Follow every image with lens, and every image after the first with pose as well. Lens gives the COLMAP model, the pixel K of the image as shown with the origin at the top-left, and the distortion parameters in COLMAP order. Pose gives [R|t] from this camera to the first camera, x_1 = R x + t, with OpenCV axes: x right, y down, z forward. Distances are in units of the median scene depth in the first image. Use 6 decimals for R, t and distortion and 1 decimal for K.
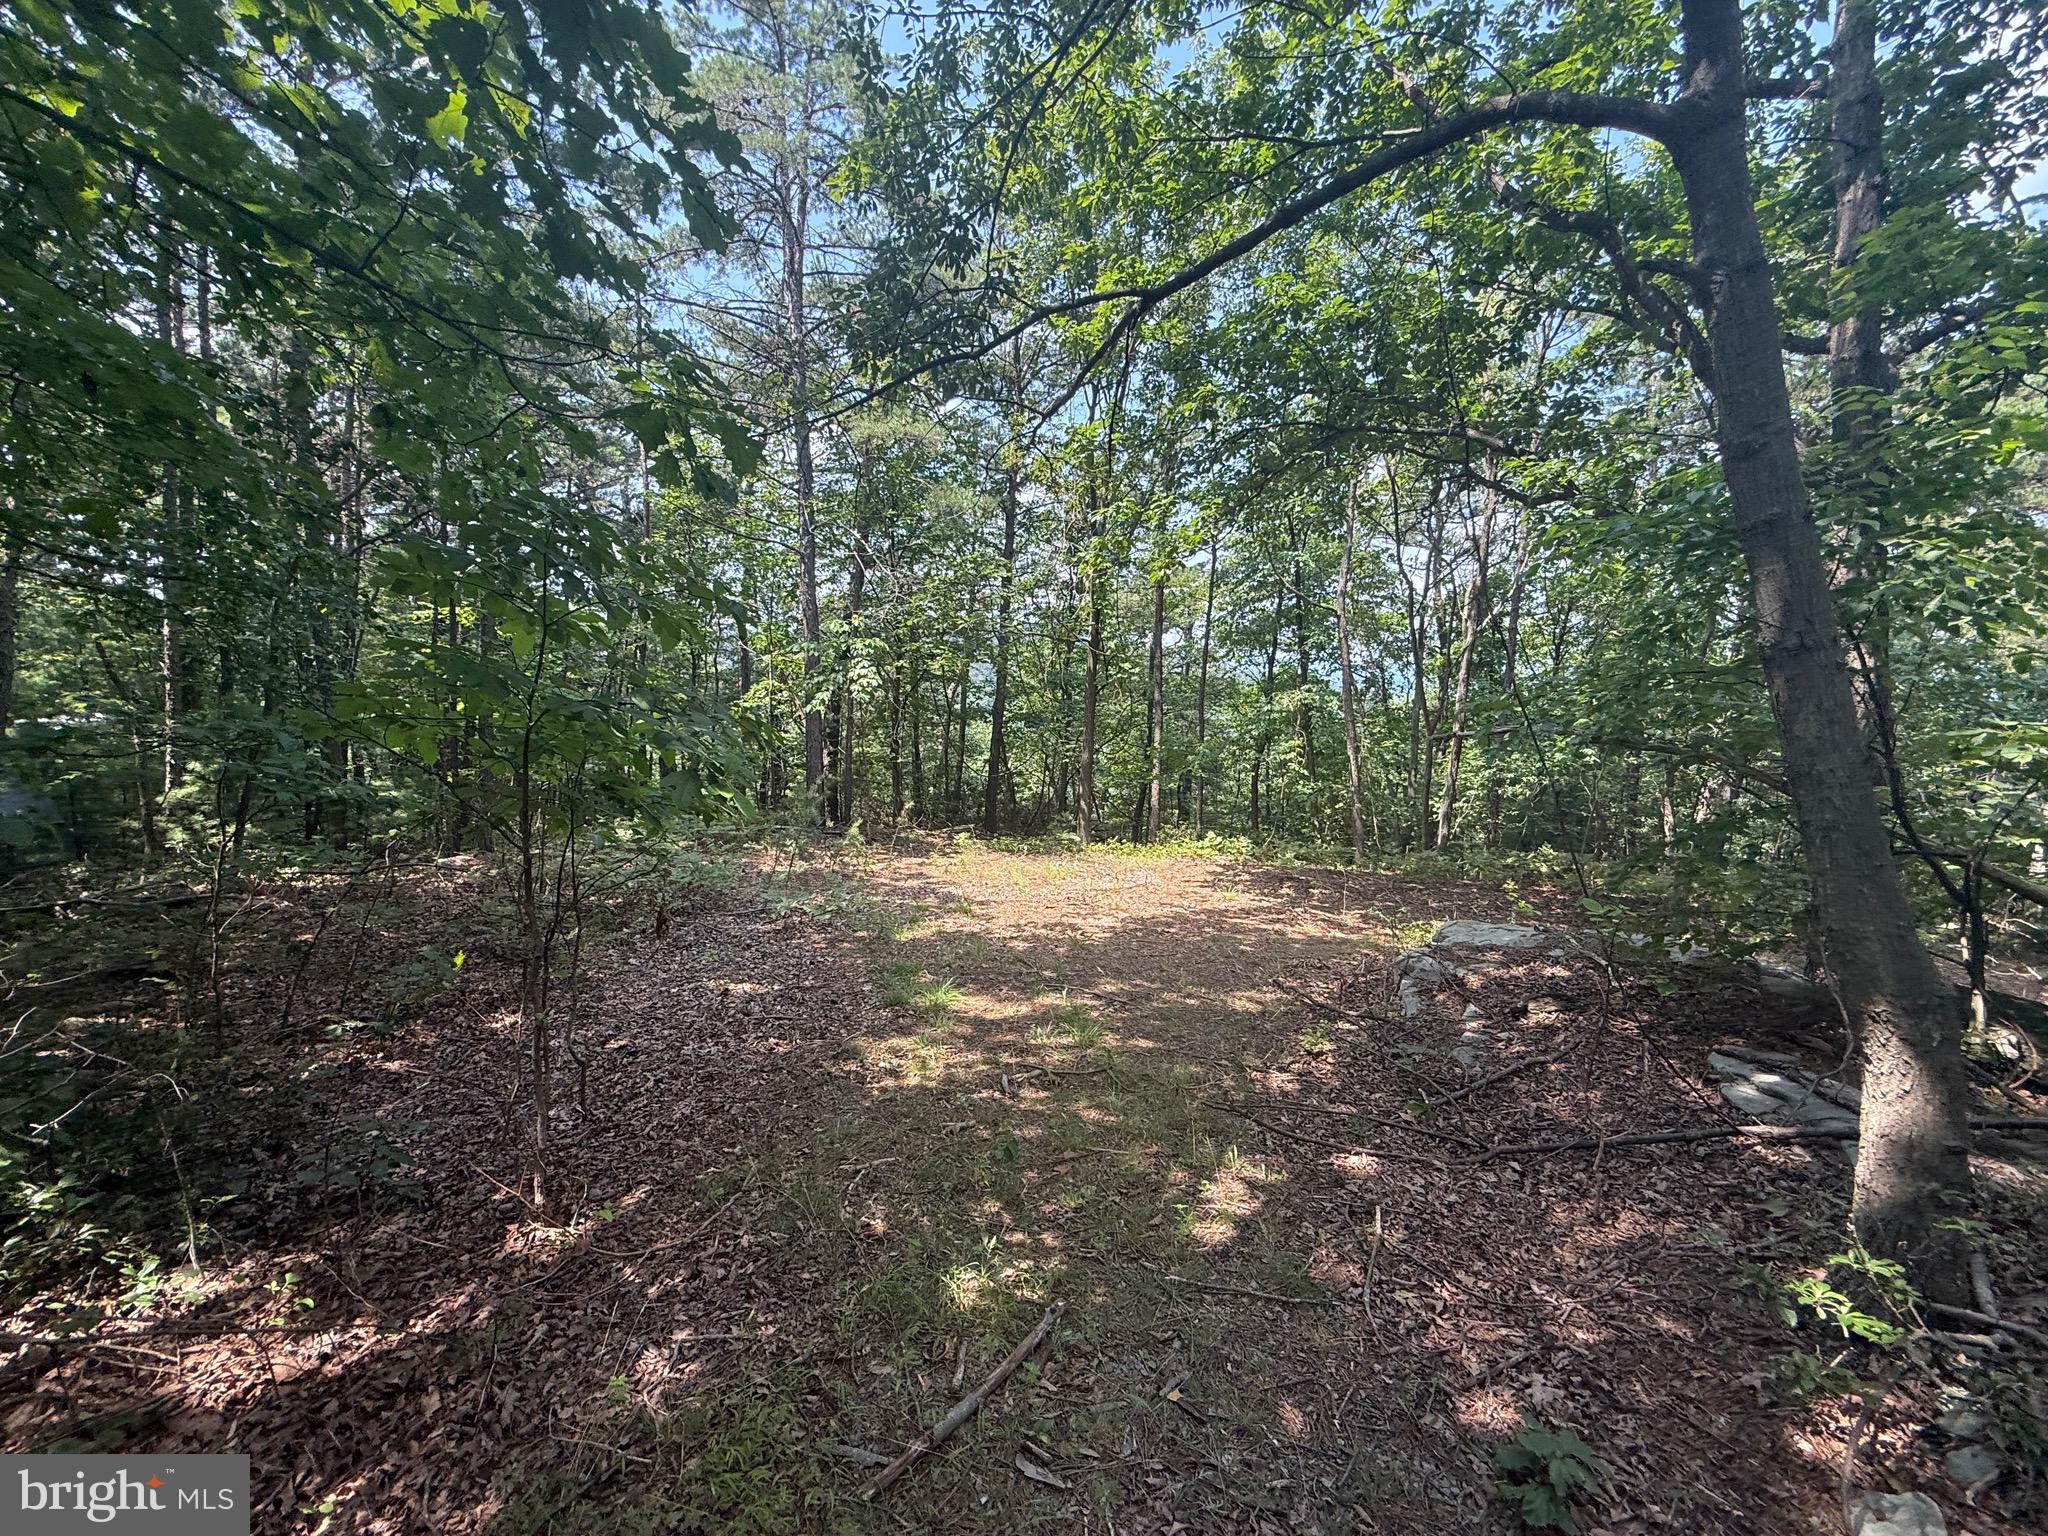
lens RADIAL K [[814.7, 0, 1024.7], [0, 814.7, 768.6], [0, 0, 1]] dist [-0.004590, 0.000301]
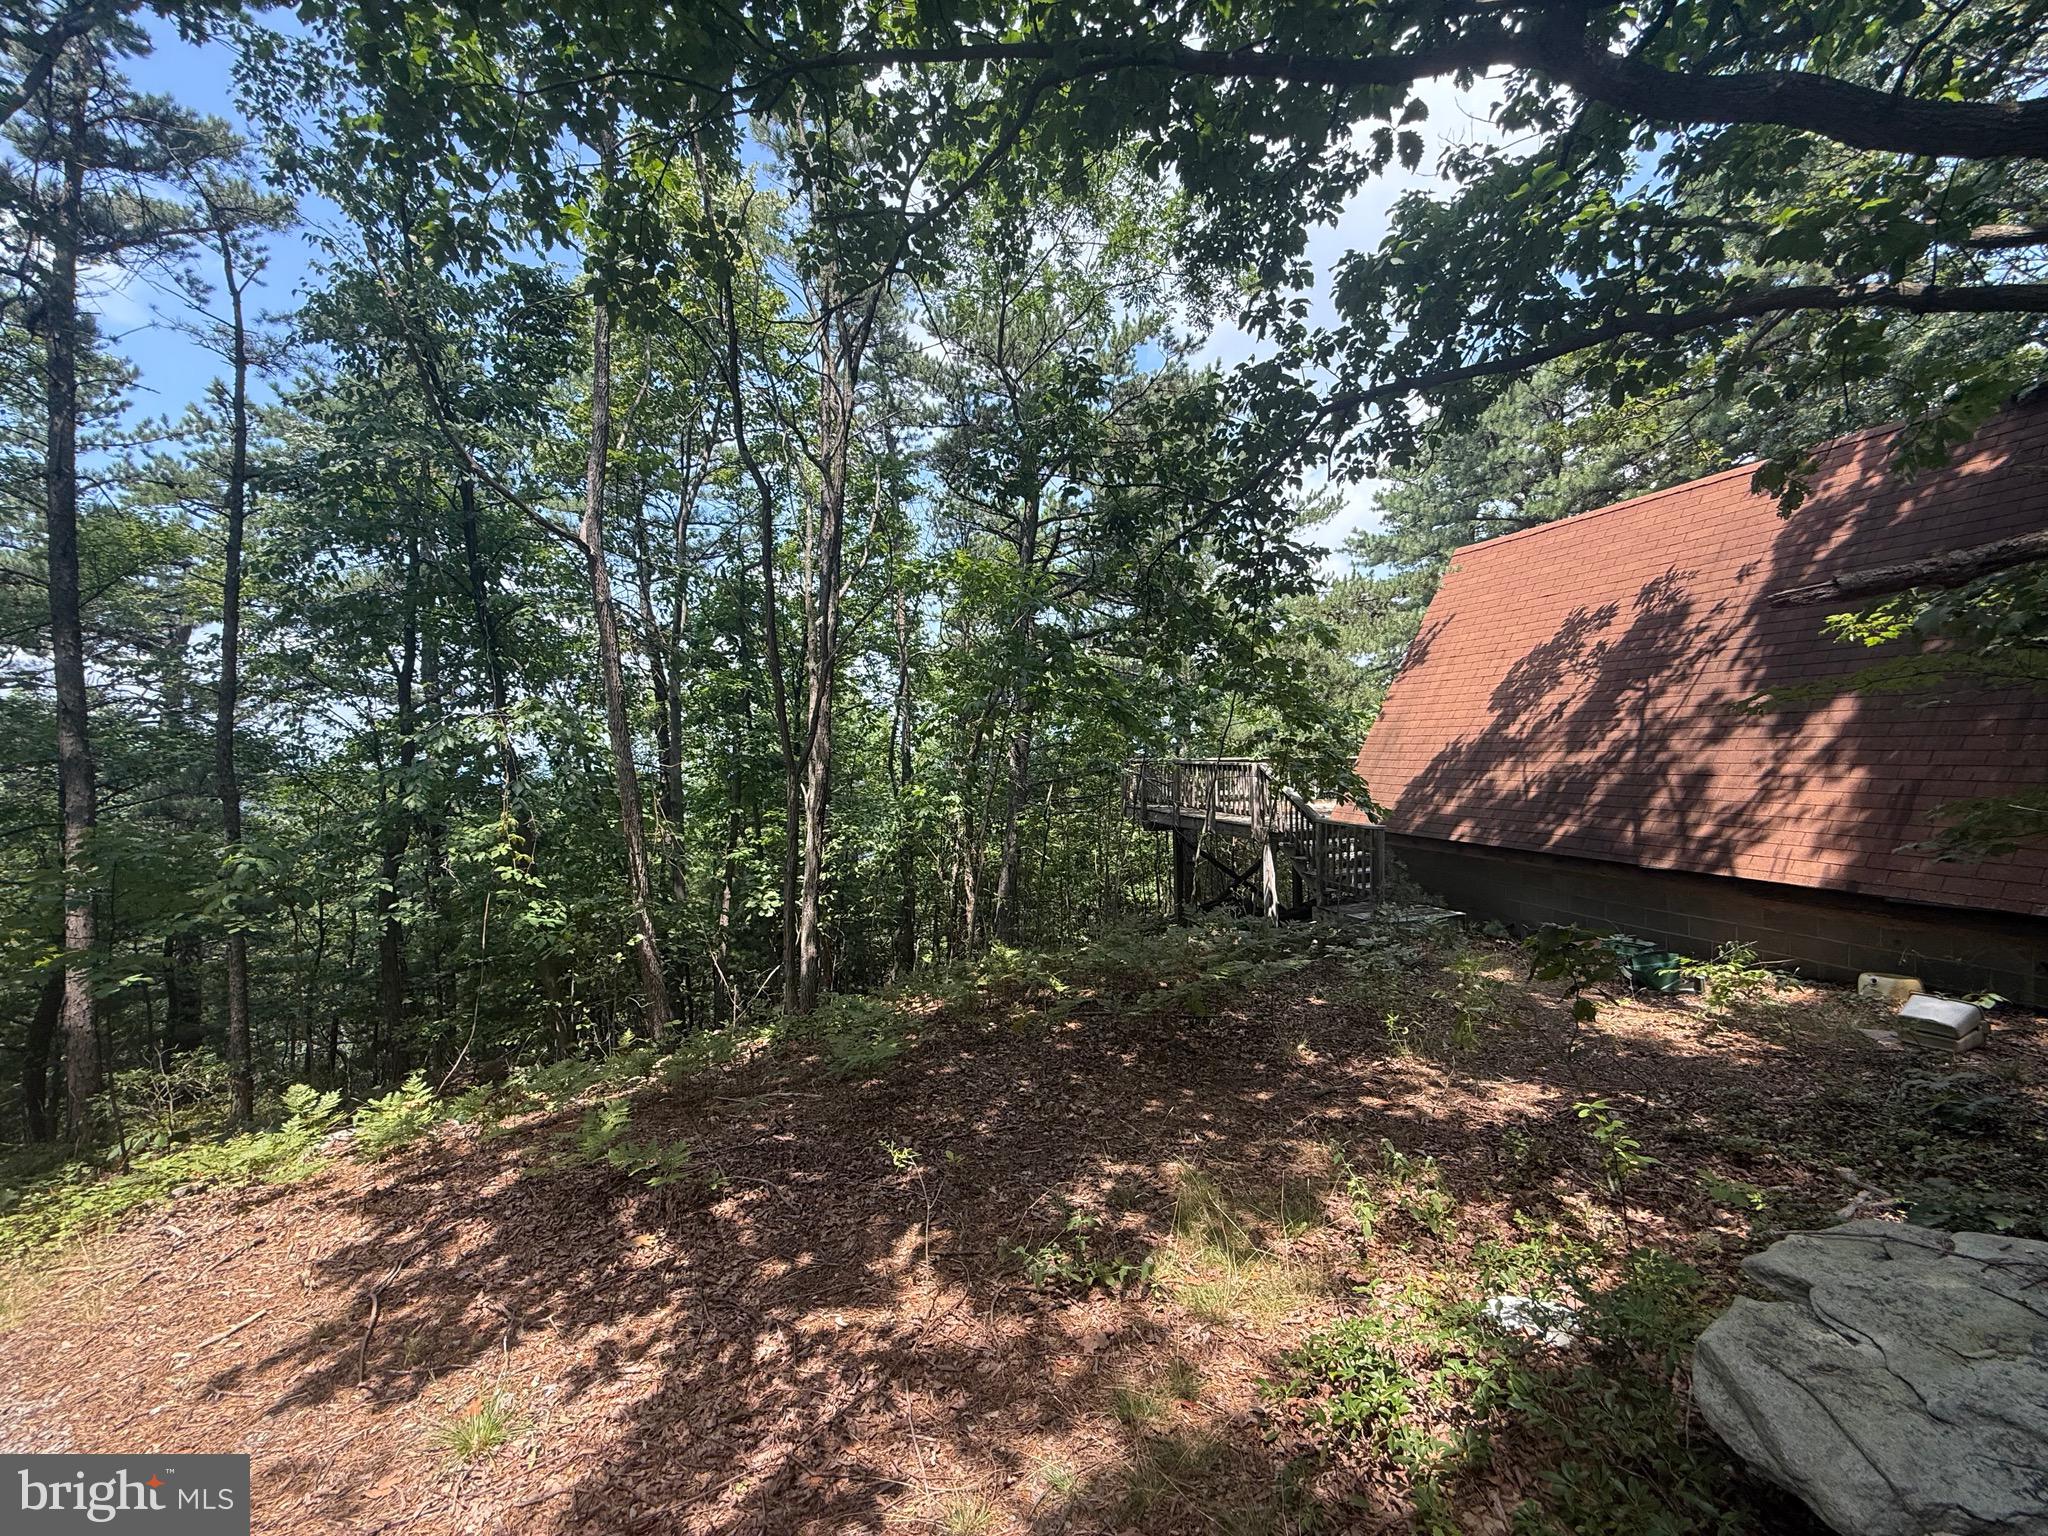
lens RADIAL K [[814.7, 0, 1023.9], [0, 814.7, 769.4], [0, 0, 1]] dist [-0.004590, 0.000301]
pose [[0.546604, -0.065231, 0.834847, 0.084397], [0.137684, 0.990394, -0.012763, -0.012480], [-0.825994, 0.121922, 0.550335, 0.399214]]
